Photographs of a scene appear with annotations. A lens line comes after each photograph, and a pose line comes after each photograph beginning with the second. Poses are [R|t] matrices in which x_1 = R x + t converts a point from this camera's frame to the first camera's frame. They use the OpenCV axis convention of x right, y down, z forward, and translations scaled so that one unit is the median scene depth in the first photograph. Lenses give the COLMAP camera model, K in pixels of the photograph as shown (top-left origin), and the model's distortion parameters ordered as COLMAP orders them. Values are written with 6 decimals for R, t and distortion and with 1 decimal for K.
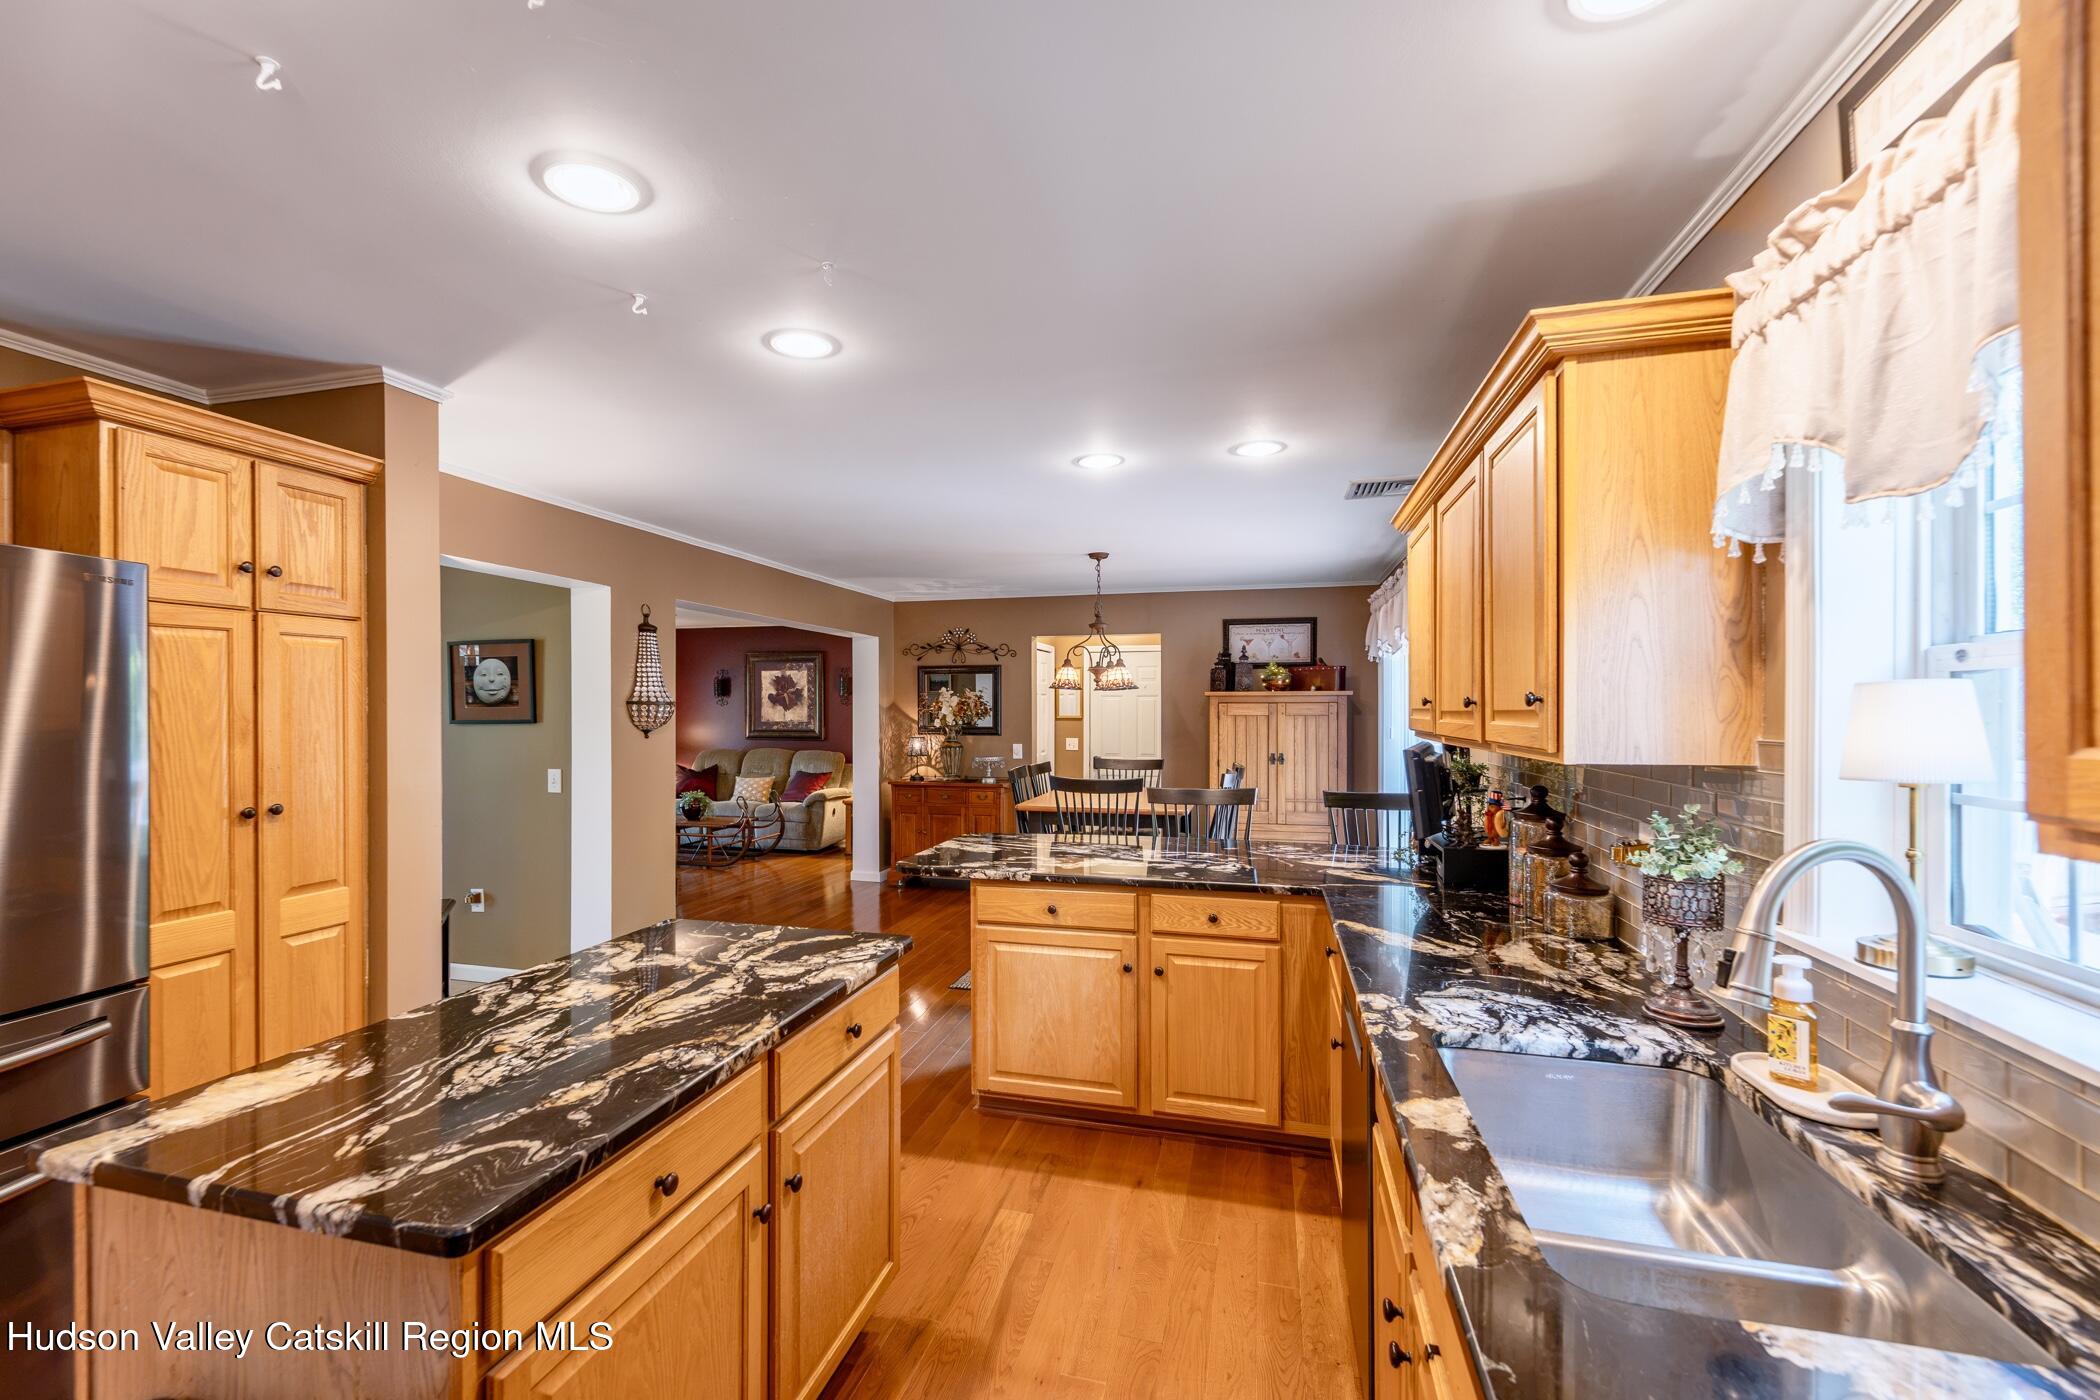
lens RADIAL K [[900.0, 0, 1050.0], [0, 900.0, 700.0], [0, 0, 1]] dist [-0.001401, -0.000108]
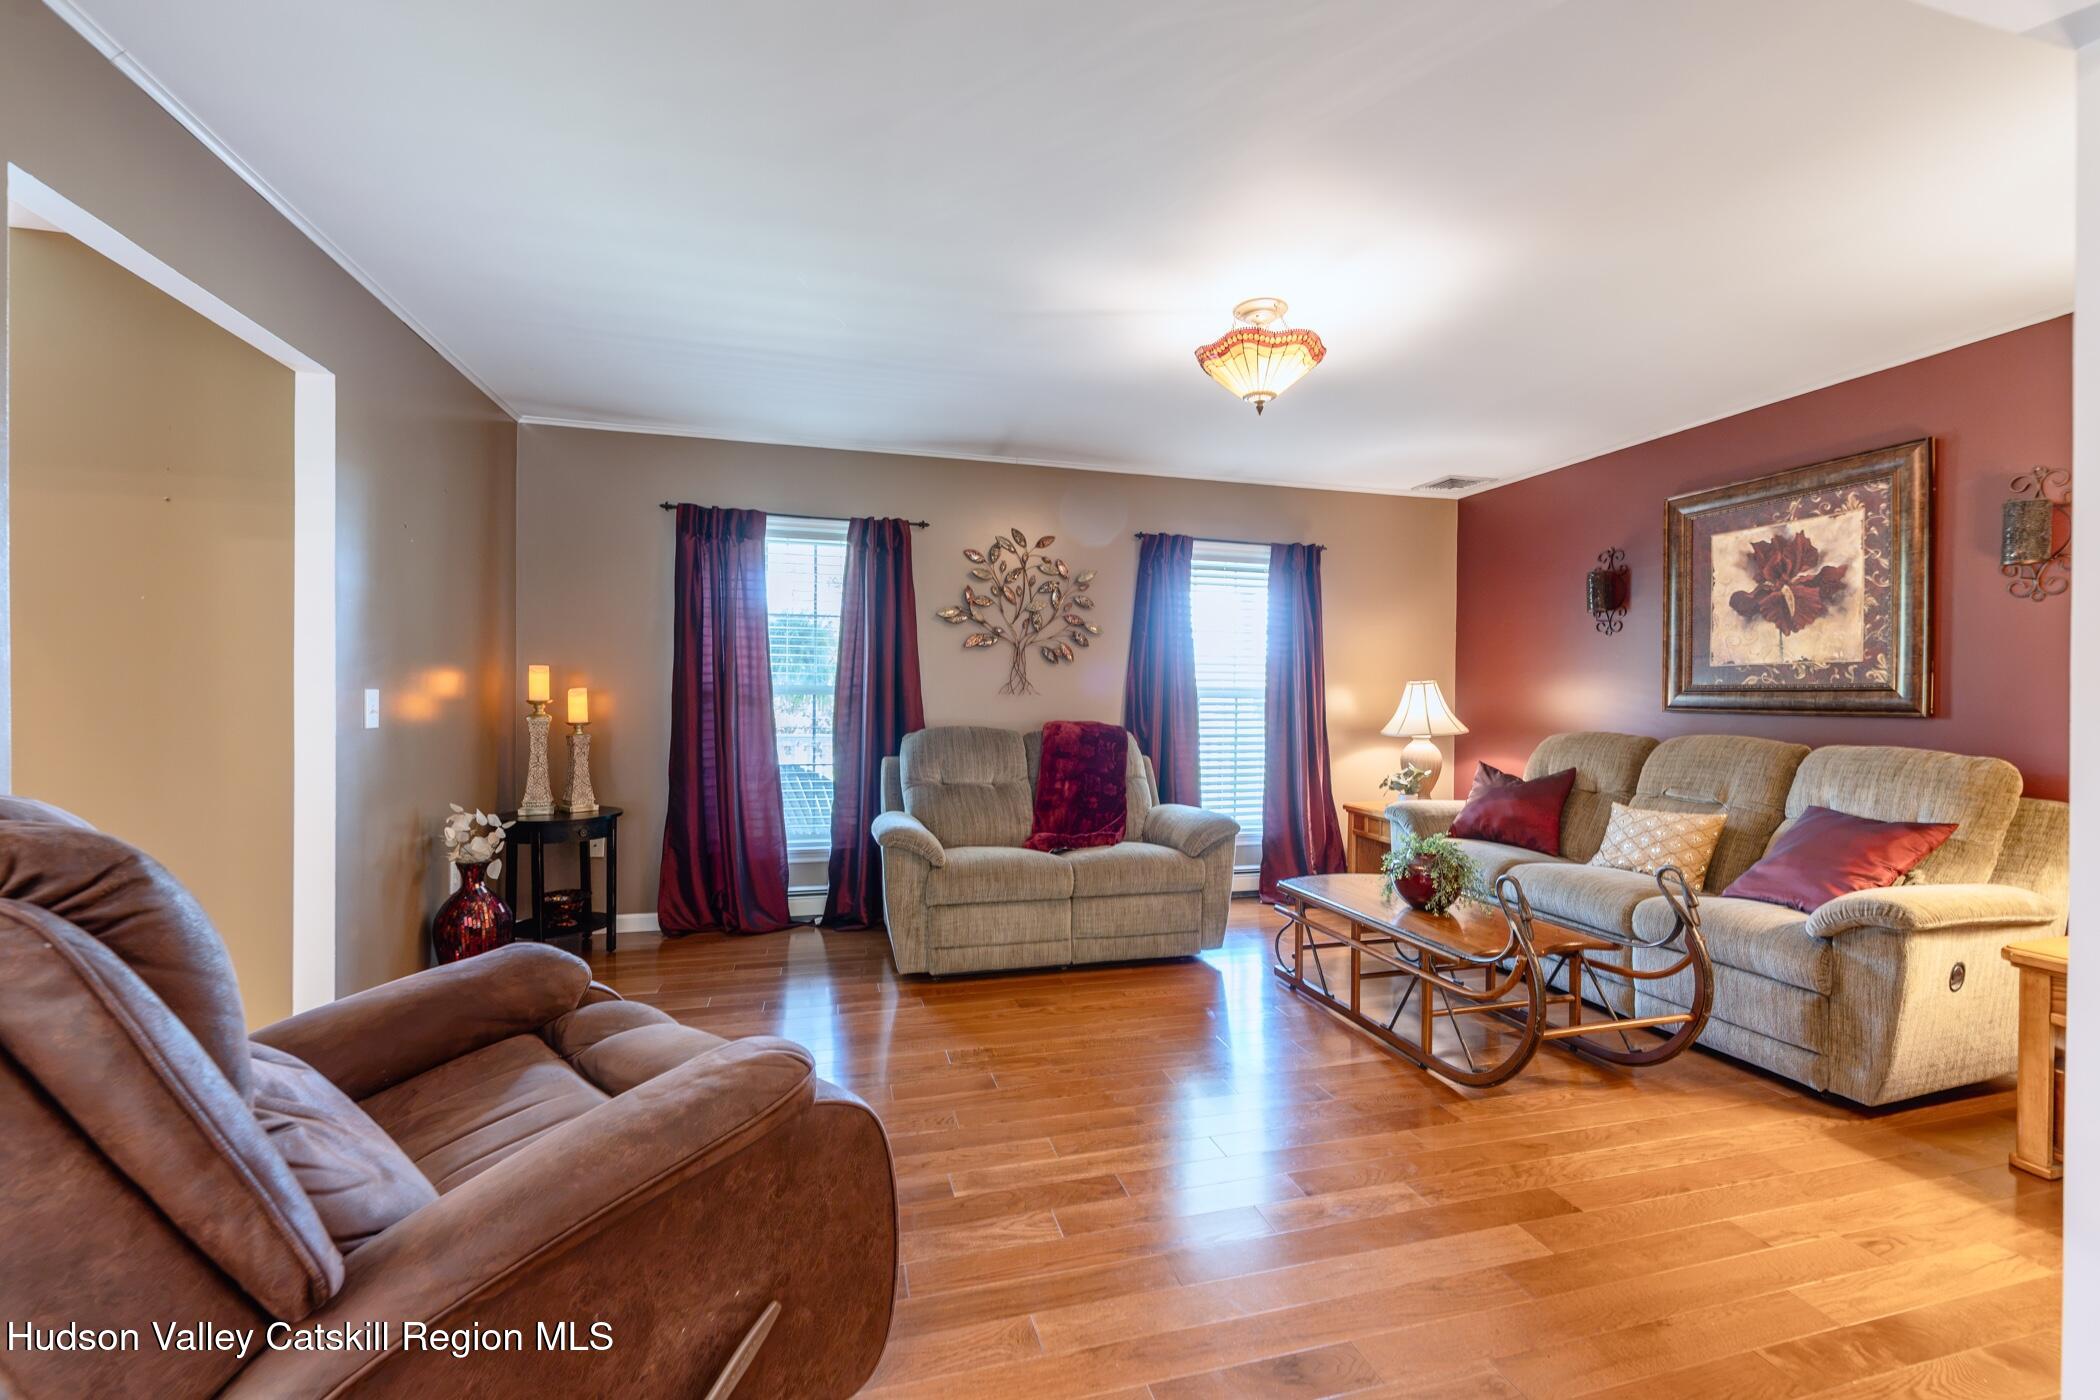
lens RADIAL K [[852.1, 0, 1050.0], [0, 852.1, 700.0], [0, 0, 1]] dist [0.001244, 0.000056]
pose [[0.460423, 0.005527, -0.887682, -0.126848], [-0.001089, 0.999983, 0.005662, 0.037211], [0.887699, -0.001640, 0.460422, 0.584360]]
